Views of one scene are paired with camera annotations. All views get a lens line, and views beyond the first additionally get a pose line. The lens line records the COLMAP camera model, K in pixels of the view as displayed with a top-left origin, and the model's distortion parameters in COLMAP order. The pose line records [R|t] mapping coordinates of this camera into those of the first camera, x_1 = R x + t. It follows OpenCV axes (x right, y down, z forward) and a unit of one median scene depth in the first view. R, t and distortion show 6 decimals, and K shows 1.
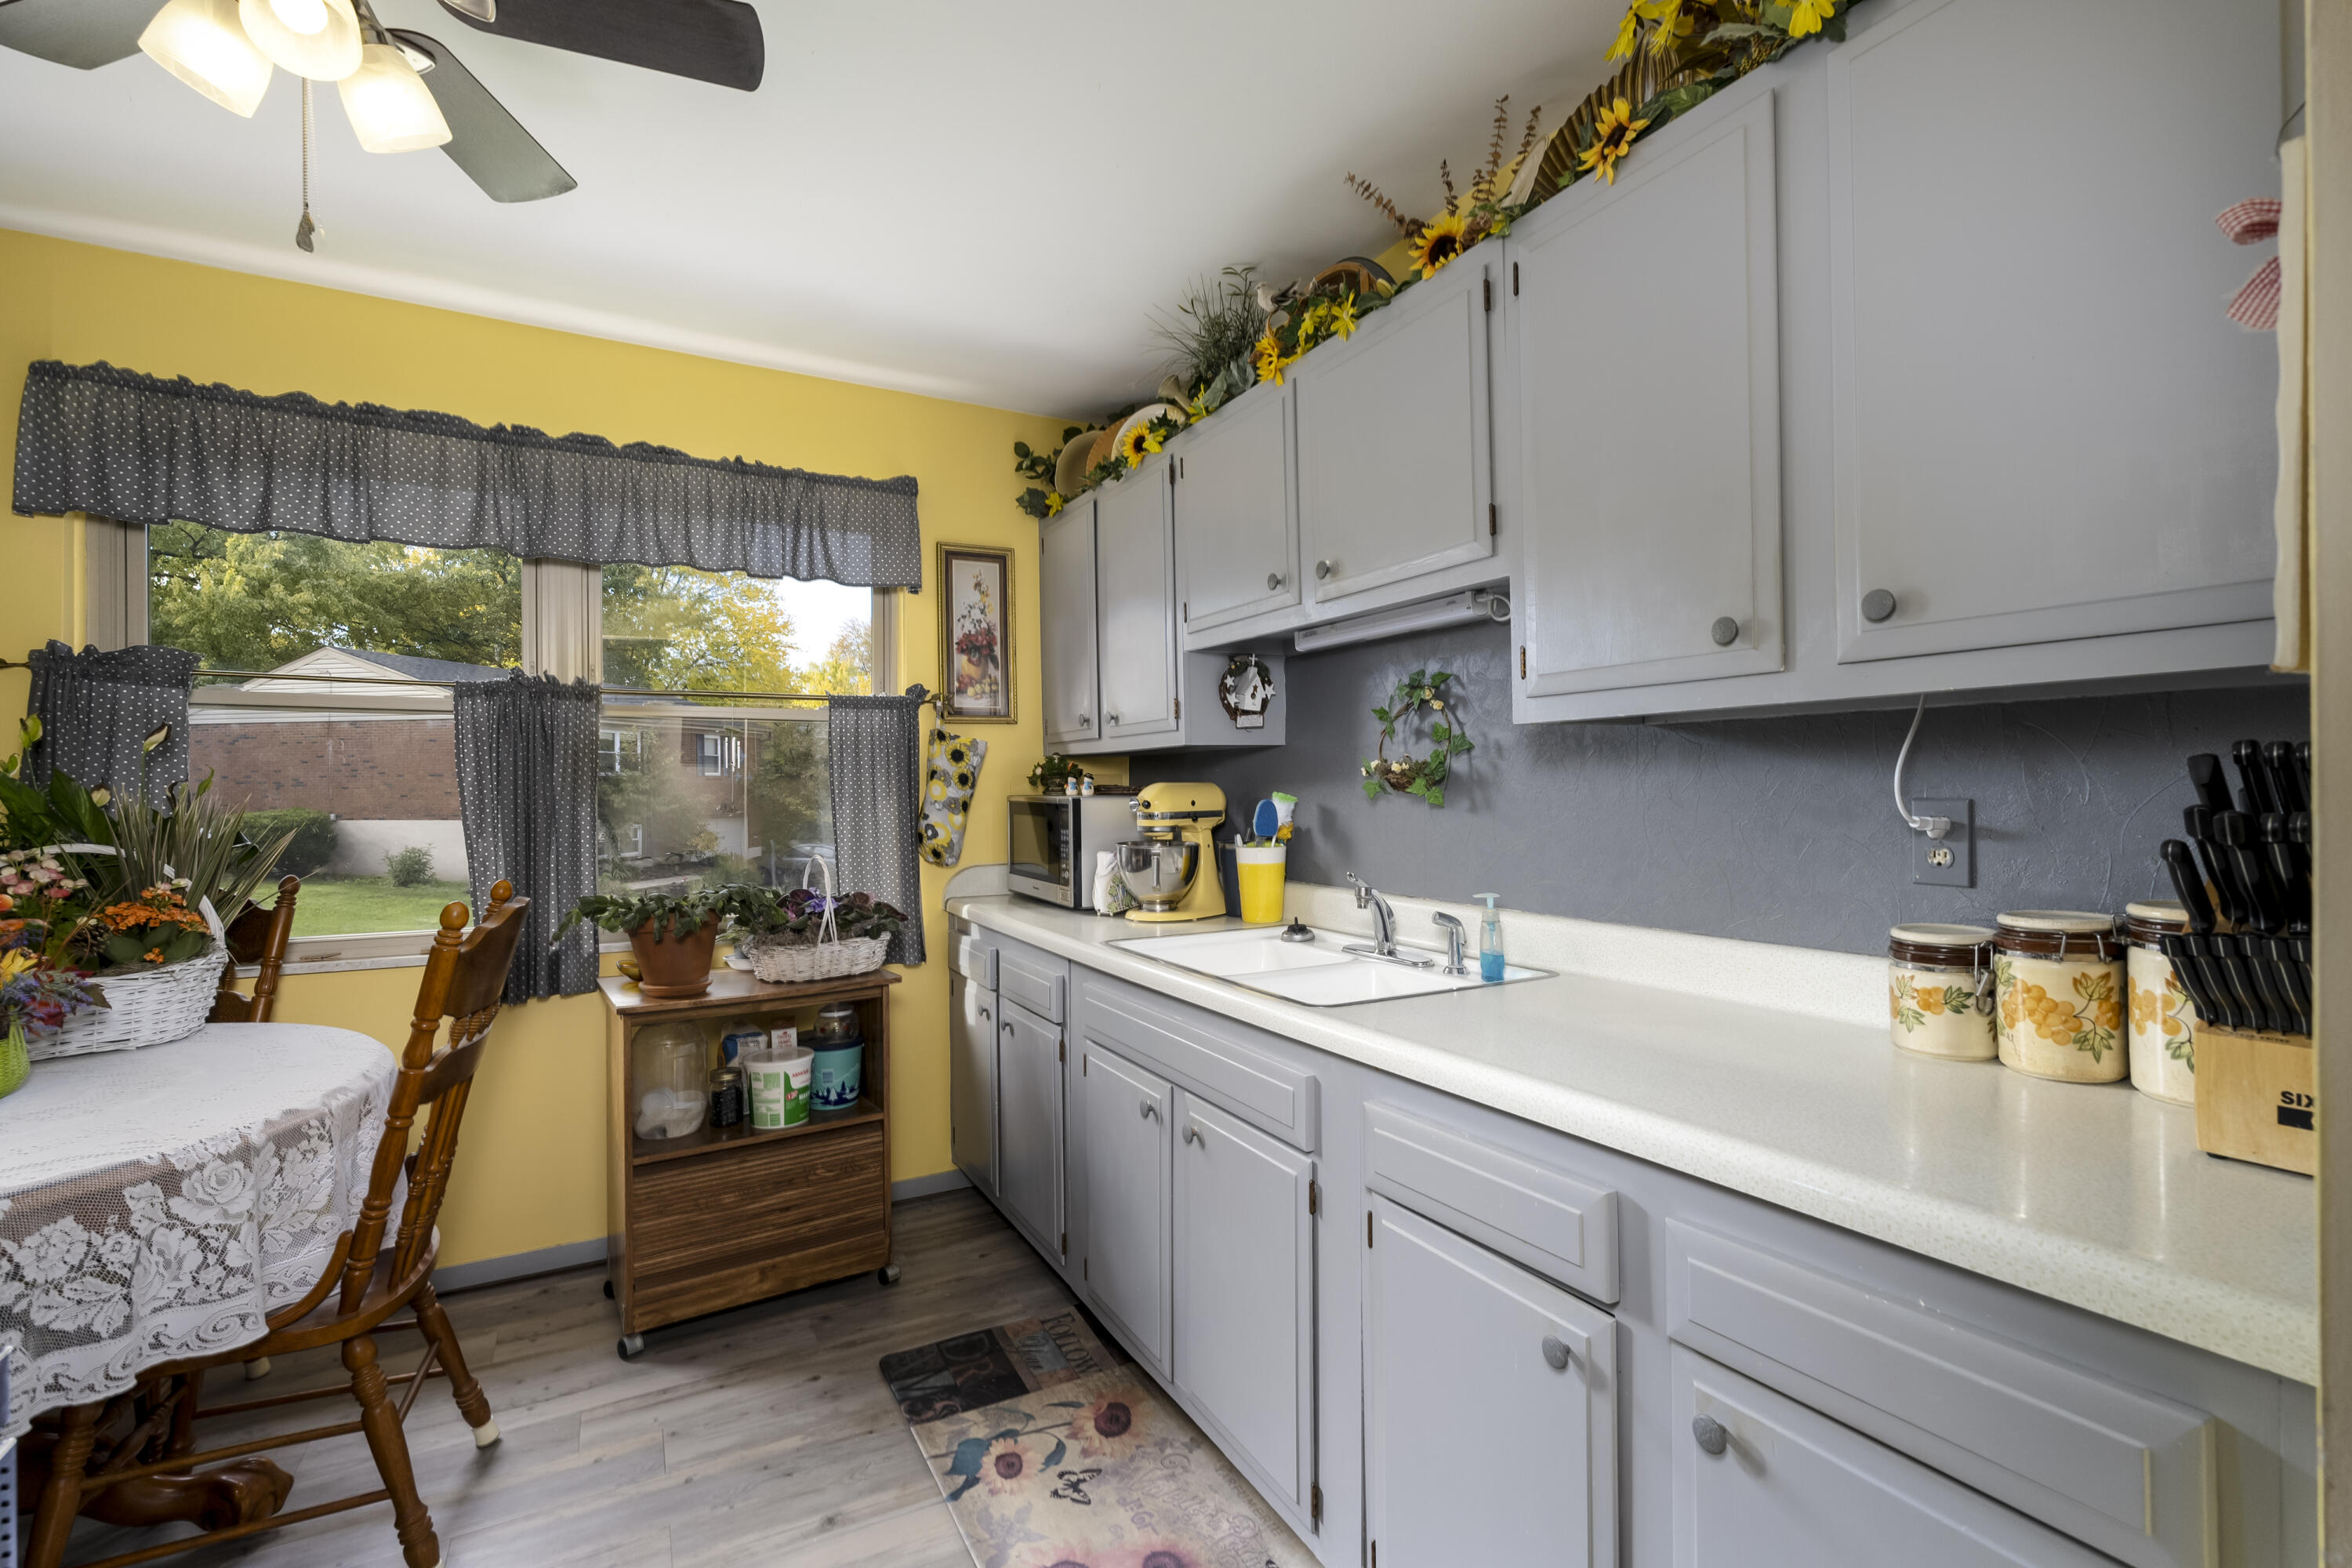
lens RADIAL K [[1039.6, 0, 1178.5], [0, 1039.6, 781.4], [0, 0, 1]] dist [-0.001505, -0.000571]
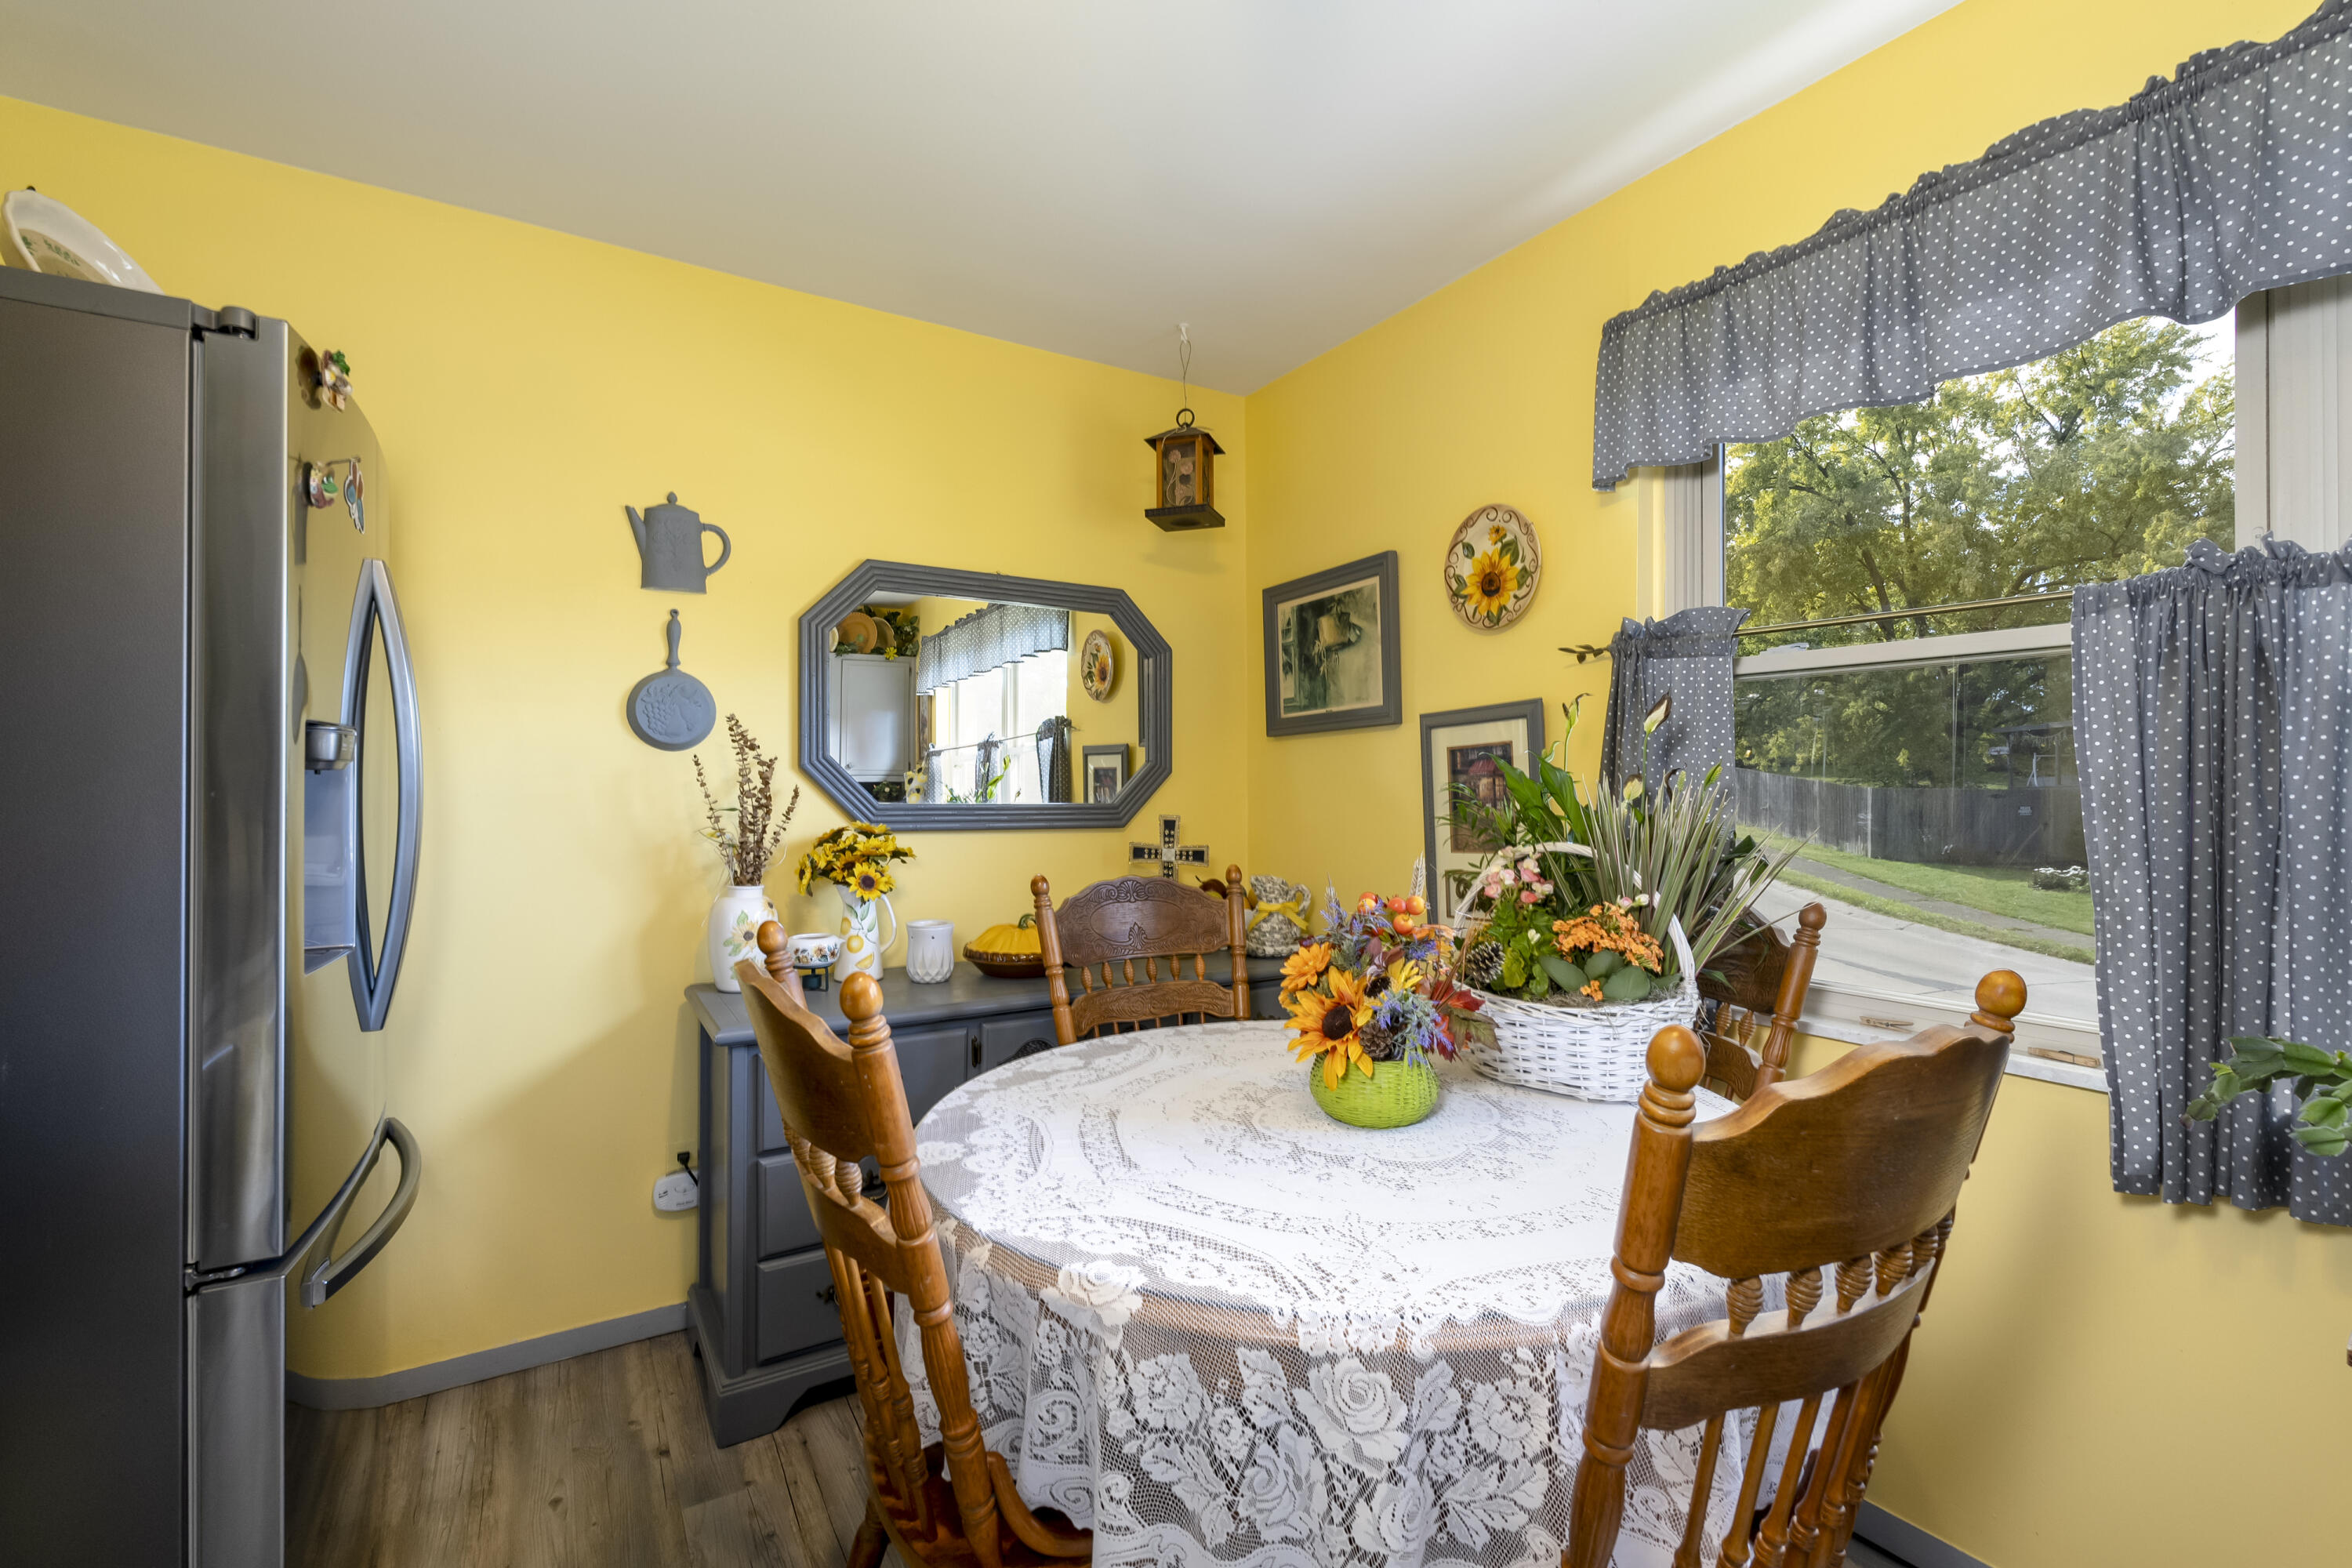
lens RADIAL K [[1039.6, 0, 1177.2], [0, 1039.6, 783.3], [0, 0, 1]] dist [-0.001505, -0.000571]
pose [[0.072385, 0.002652, -0.997373, -0.228558], [0.002593, 0.999993, 0.002847, 0.008571], [0.997373, -0.002792, 0.072377, 0.640627]]
